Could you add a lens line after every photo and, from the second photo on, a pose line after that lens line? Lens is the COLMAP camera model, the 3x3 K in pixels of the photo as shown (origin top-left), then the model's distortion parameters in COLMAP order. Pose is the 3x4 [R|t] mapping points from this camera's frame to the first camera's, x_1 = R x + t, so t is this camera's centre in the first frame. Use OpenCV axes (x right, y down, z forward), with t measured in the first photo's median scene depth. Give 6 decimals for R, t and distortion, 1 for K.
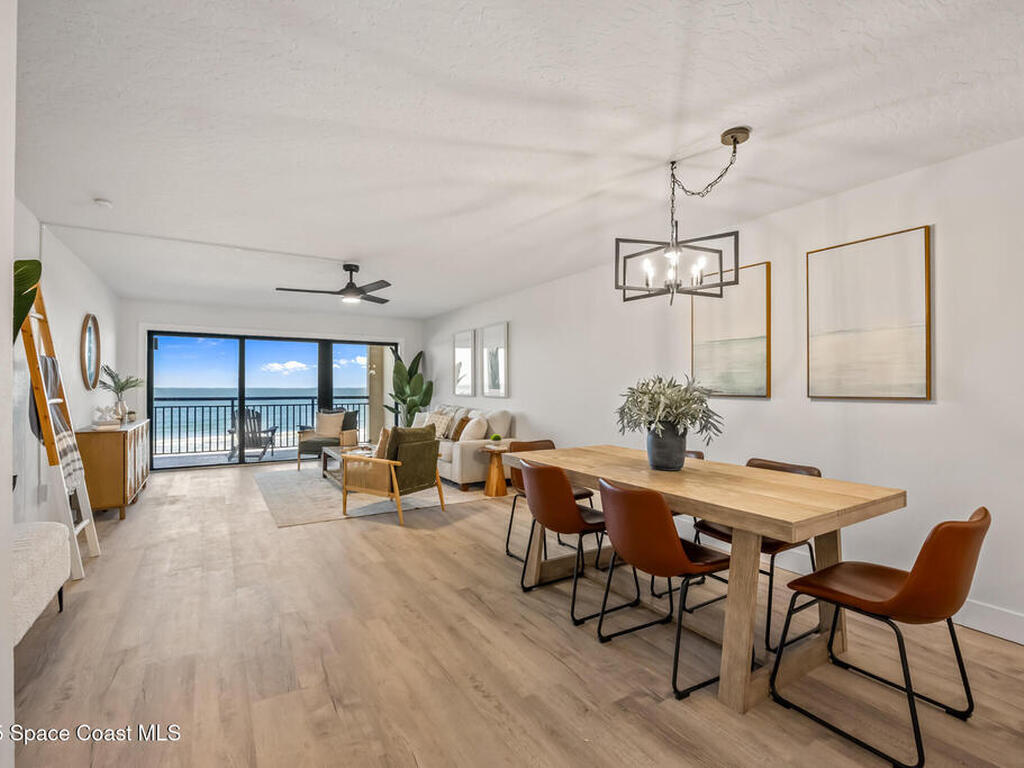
lens RADIAL K [[489.1, 0, 510.4], [0, 489.1, 388.6], [0, 0, 1]] dist [-0.013651, -0.000144]
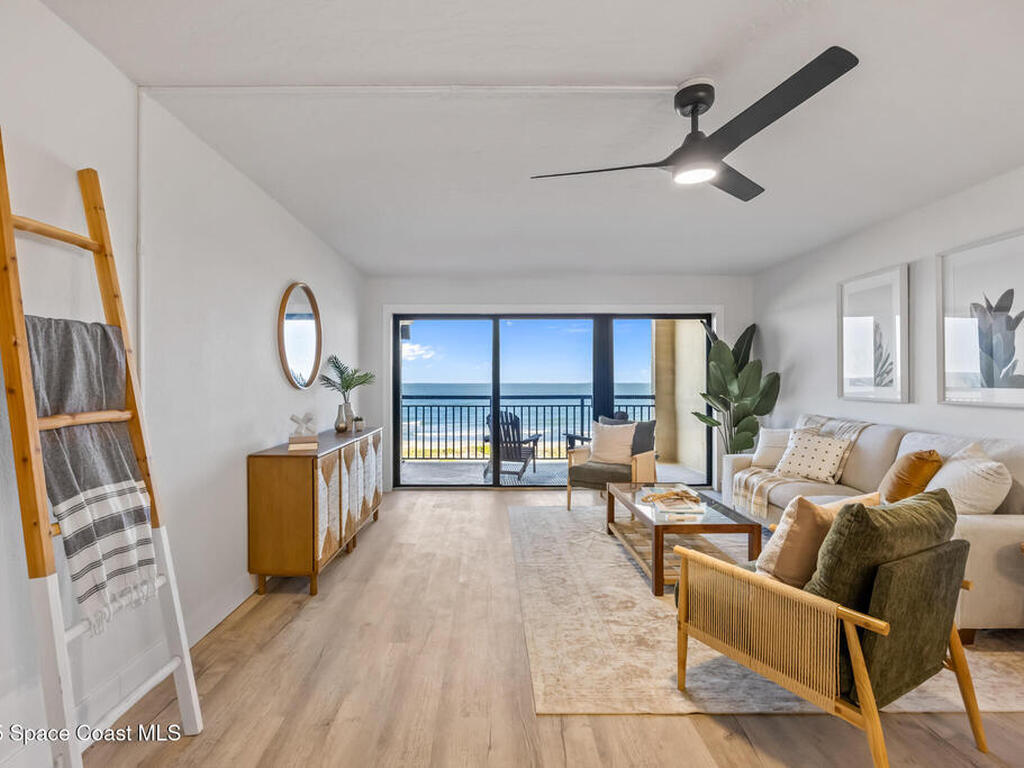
lens RADIAL K [[489.1, 0, 510.4], [0, 489.1, 388.6], [0, 0, 1]] dist [-0.013651, -0.000144]
pose [[0.872503, 0.002760, -0.488600, -0.168607], [0.002106, 0.999954, 0.009409, -0.002573], [0.488604, -0.009239, 0.872457, 0.362082]]
